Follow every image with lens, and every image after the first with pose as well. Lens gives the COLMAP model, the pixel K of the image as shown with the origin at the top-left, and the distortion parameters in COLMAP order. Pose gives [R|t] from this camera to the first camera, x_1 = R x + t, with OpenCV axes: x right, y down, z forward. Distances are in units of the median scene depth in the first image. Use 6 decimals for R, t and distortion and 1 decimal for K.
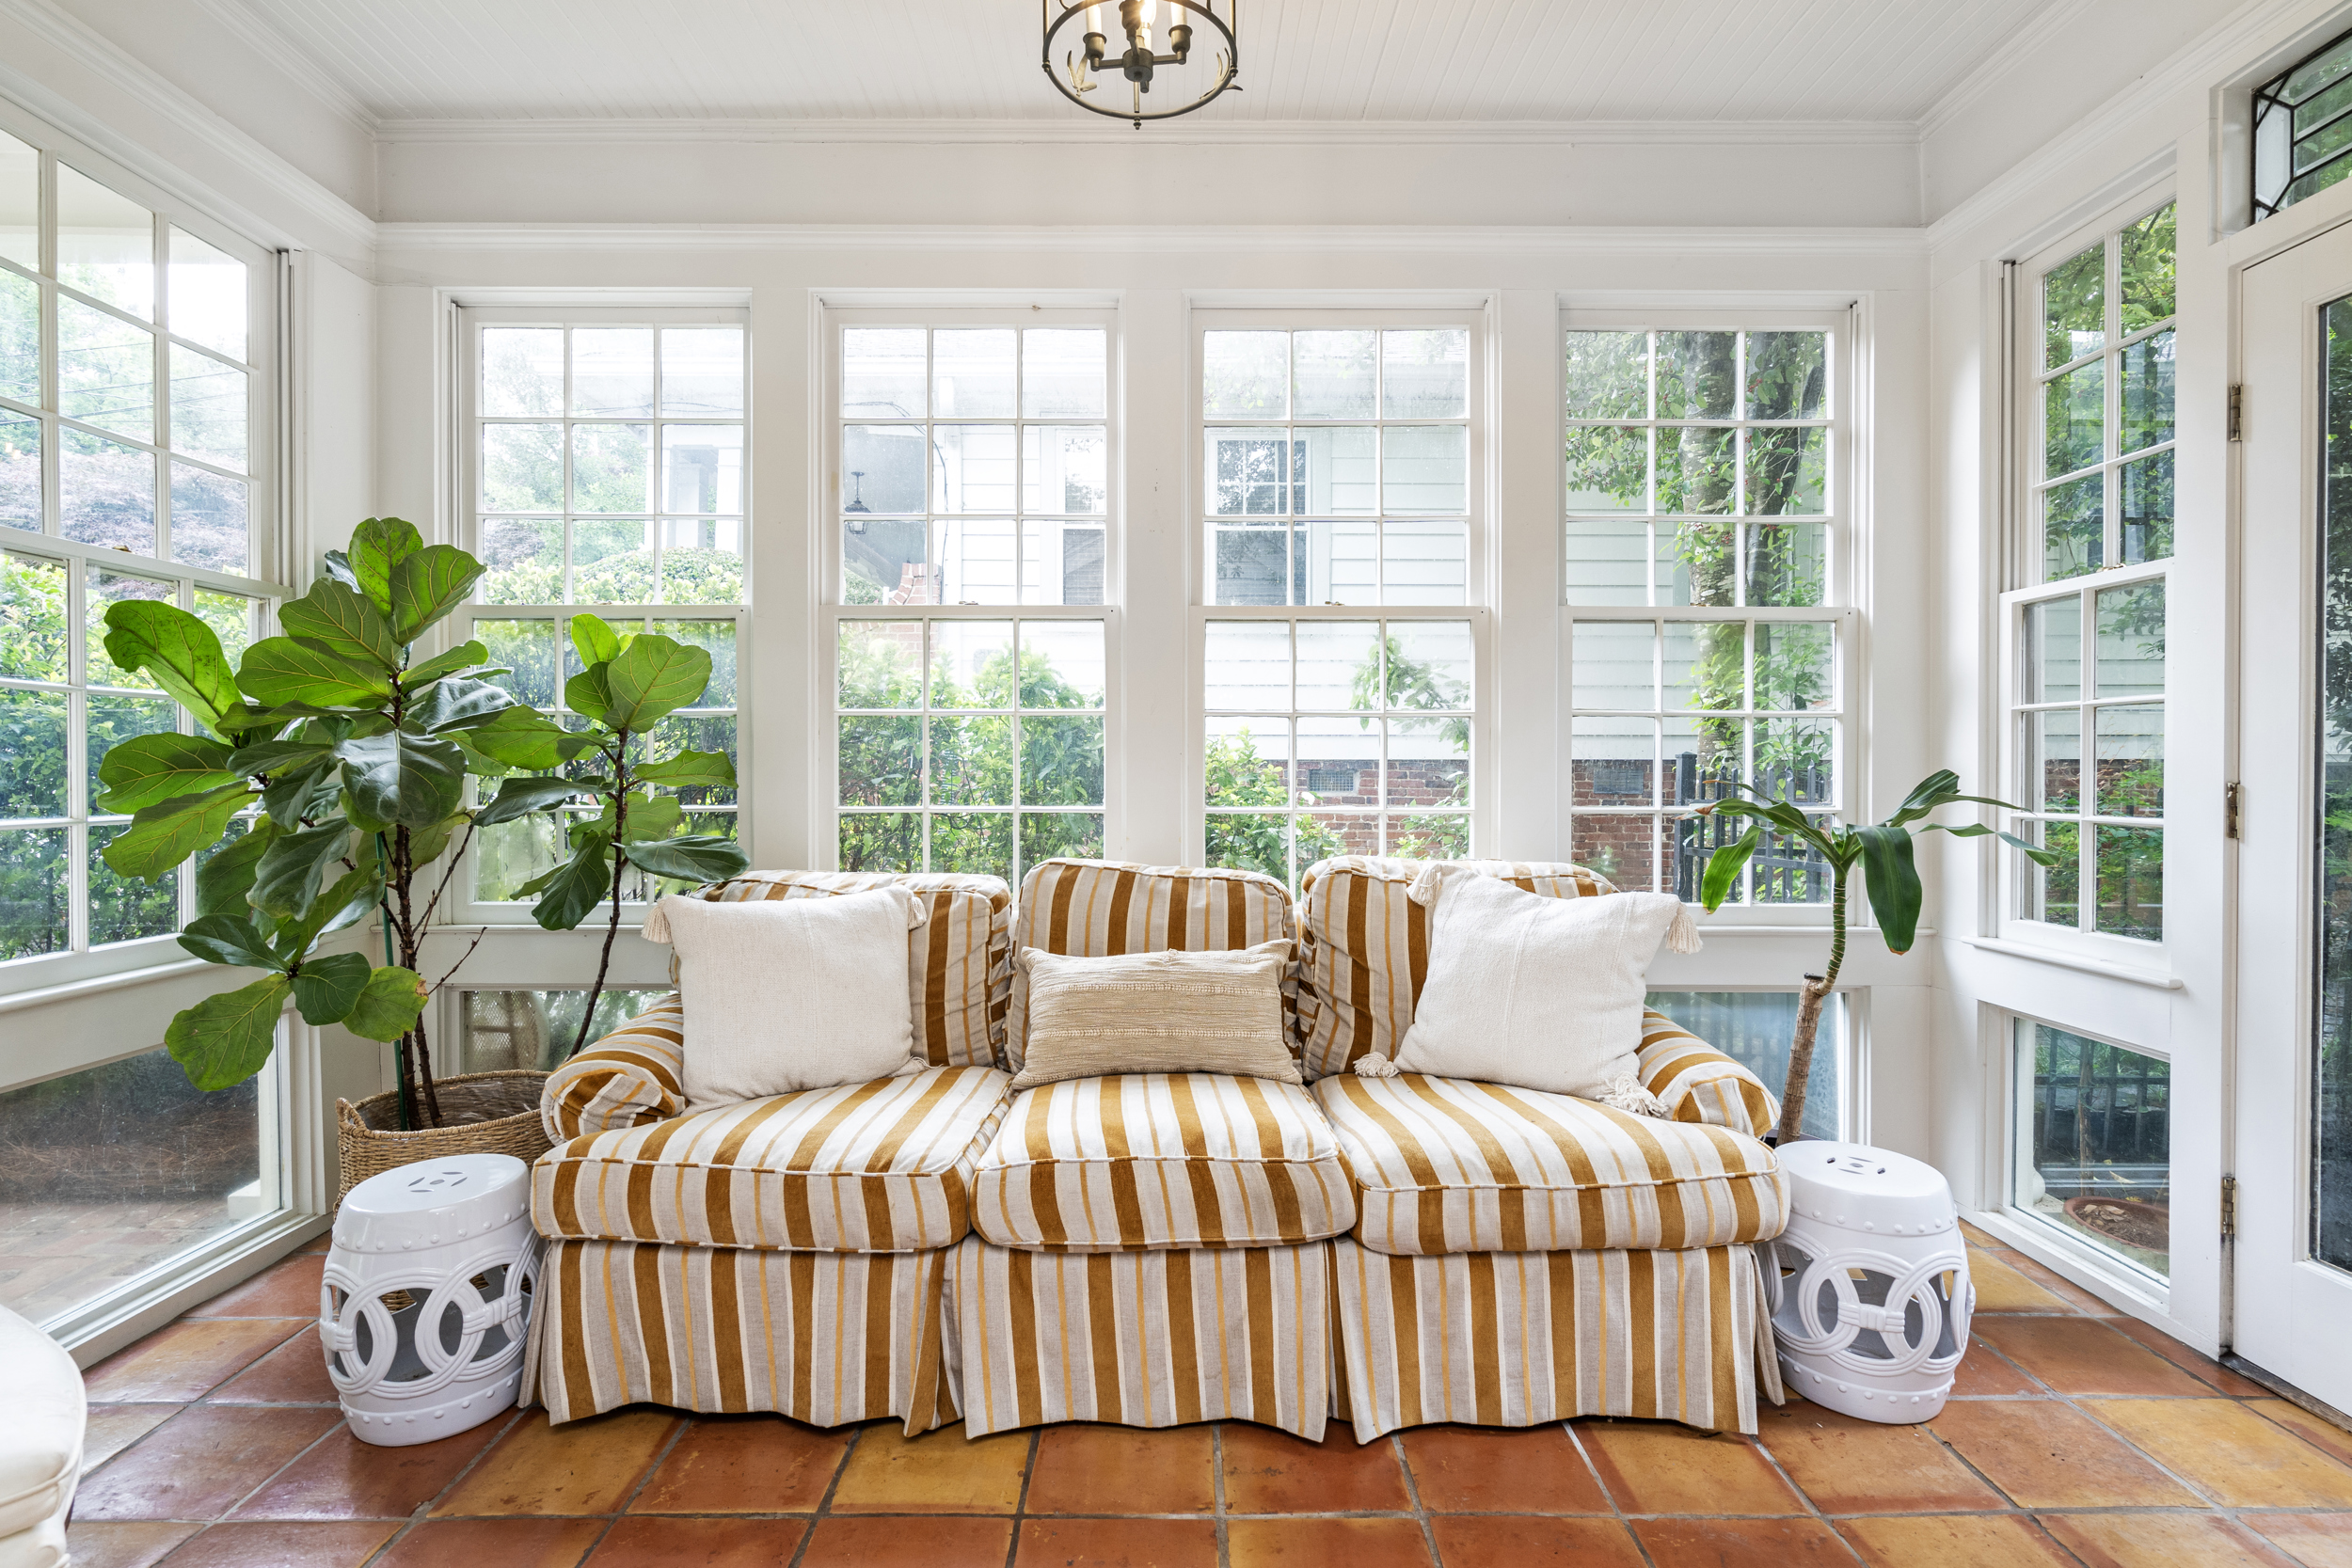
lens RADIAL K [[1081.5, 0, 1166.4], [0, 1081.5, 791.1], [0, 0, 1]] dist [-0.017772, -0.000723]
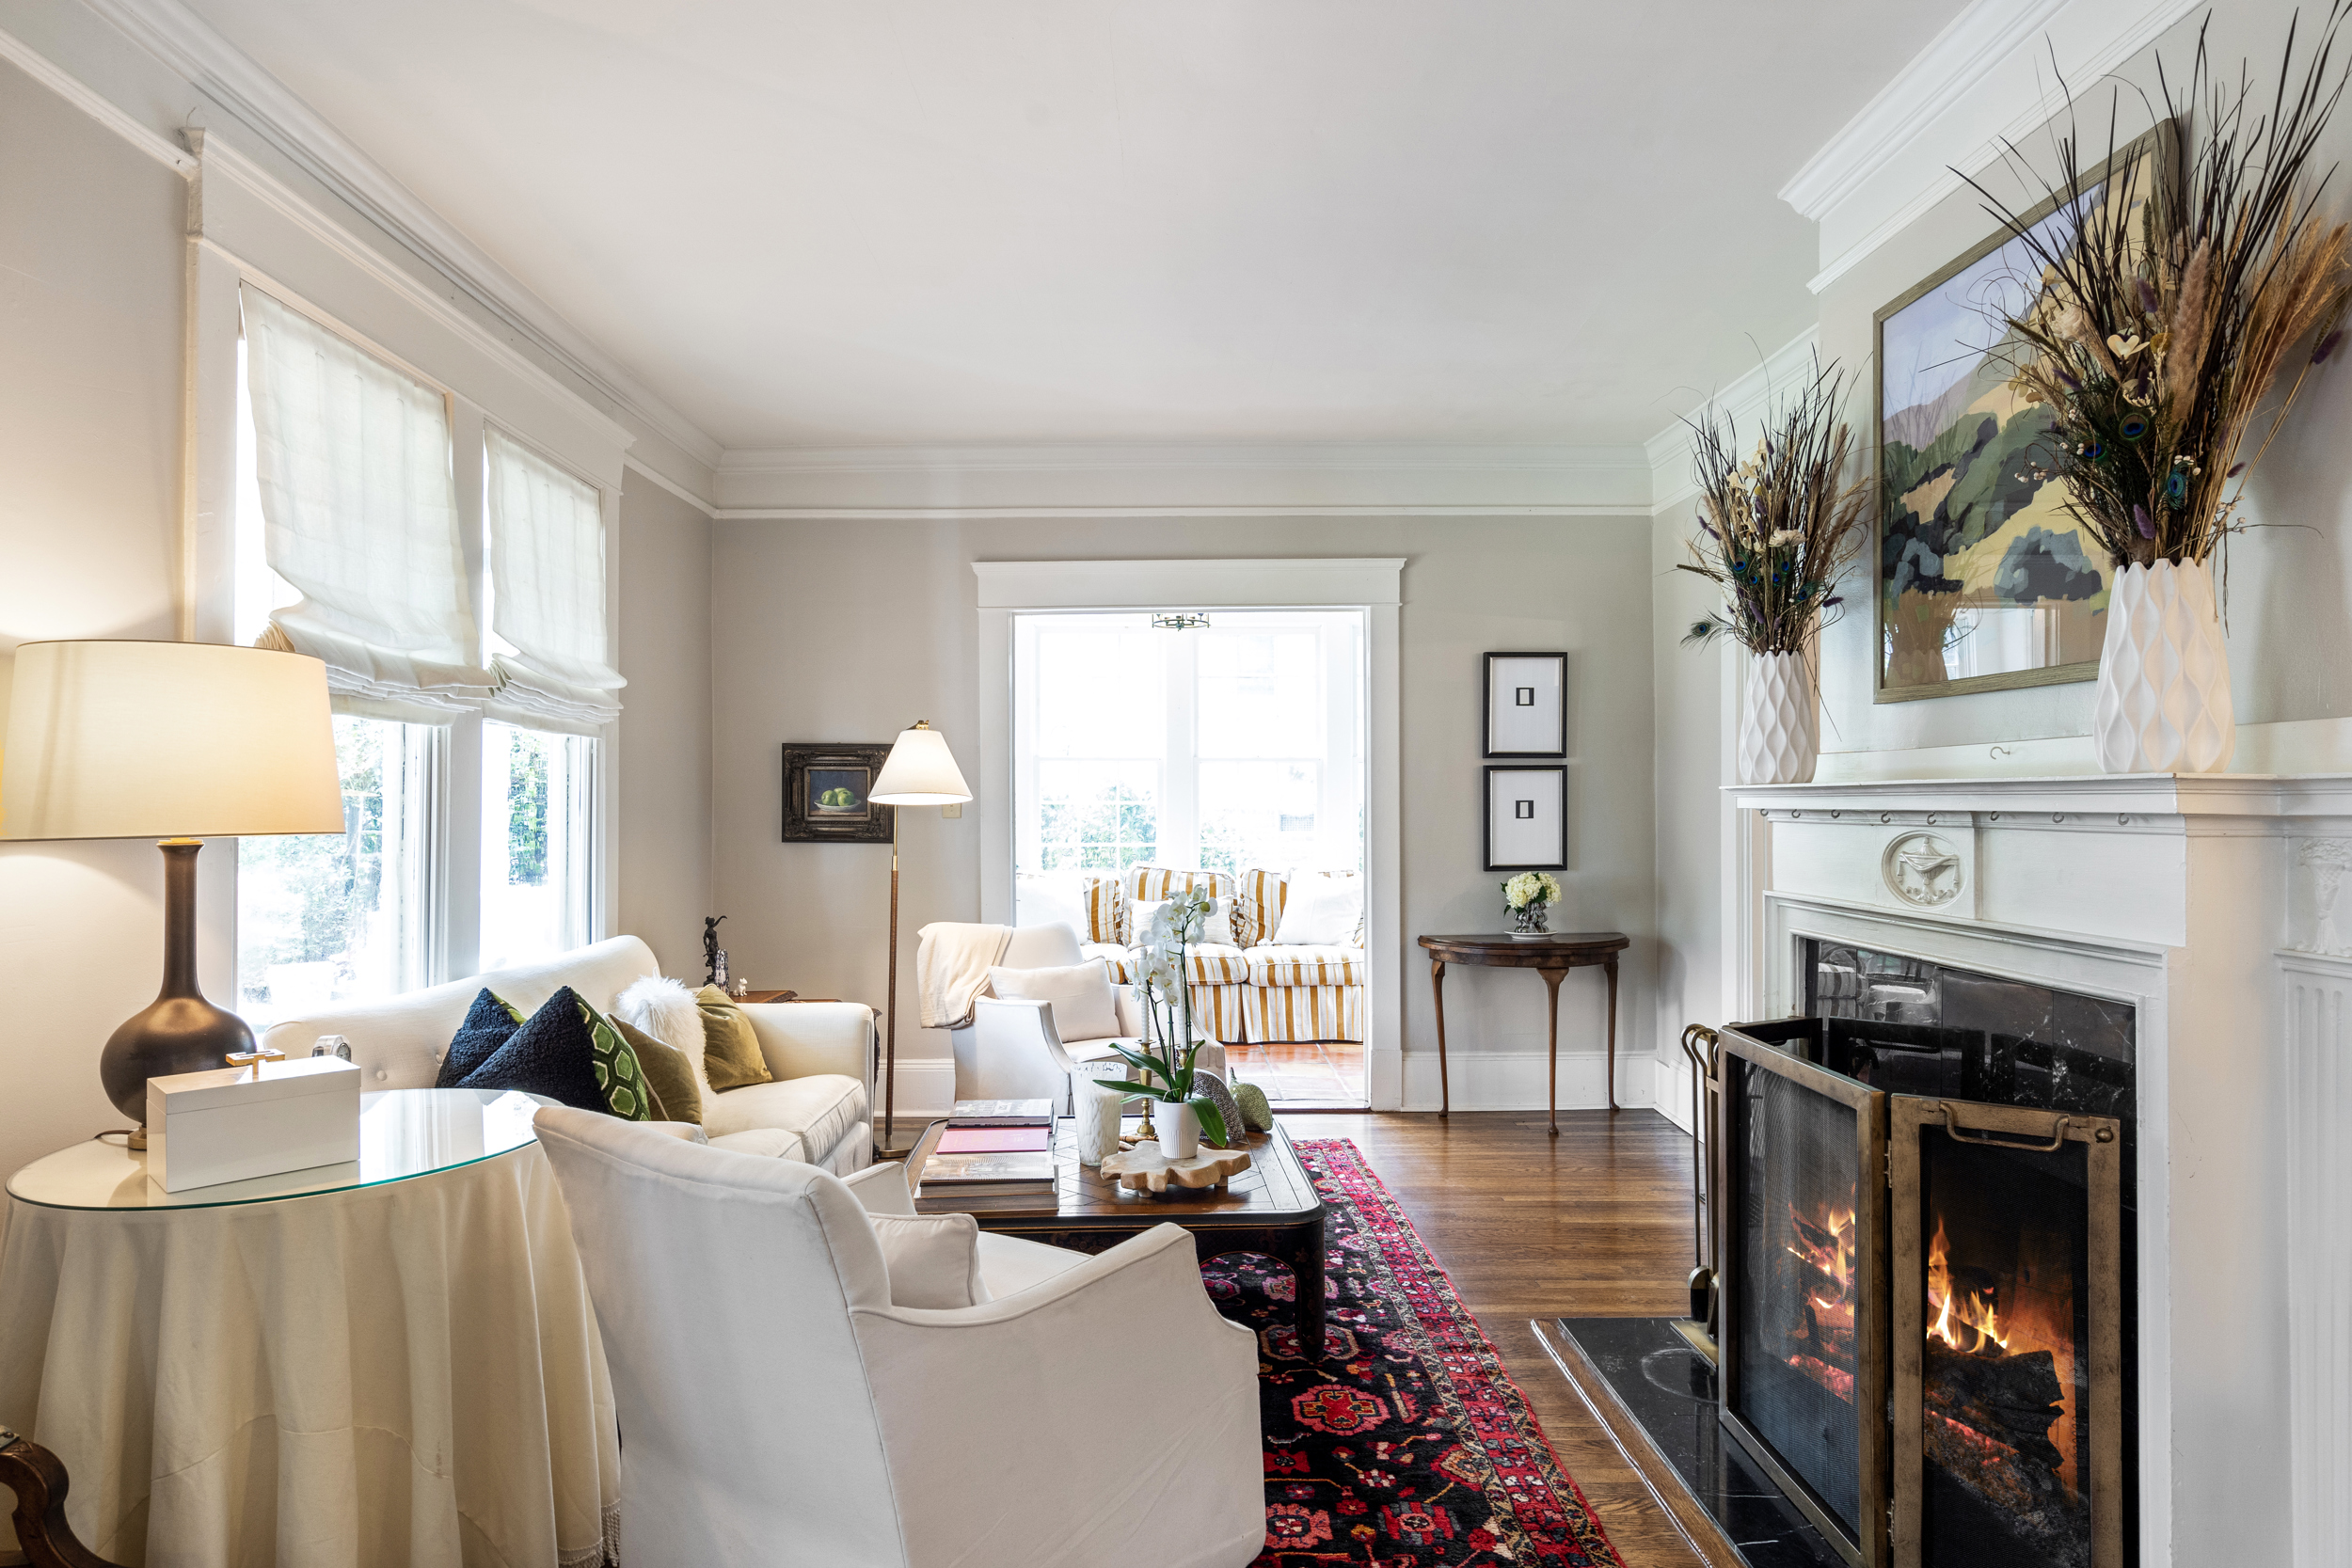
lens RADIAL K [[1369.7, 0, 1176.0], [0, 1369.7, 784.0], [0, 0, 1]] dist [0.004541, 0.000332]
pose [[0.999849, 0.001644, 0.017311, -0.097273], [-0.001179, 0.999639, -0.026835, -0.050034], [-0.017348, 0.026811, 0.999490, -2.800165]]
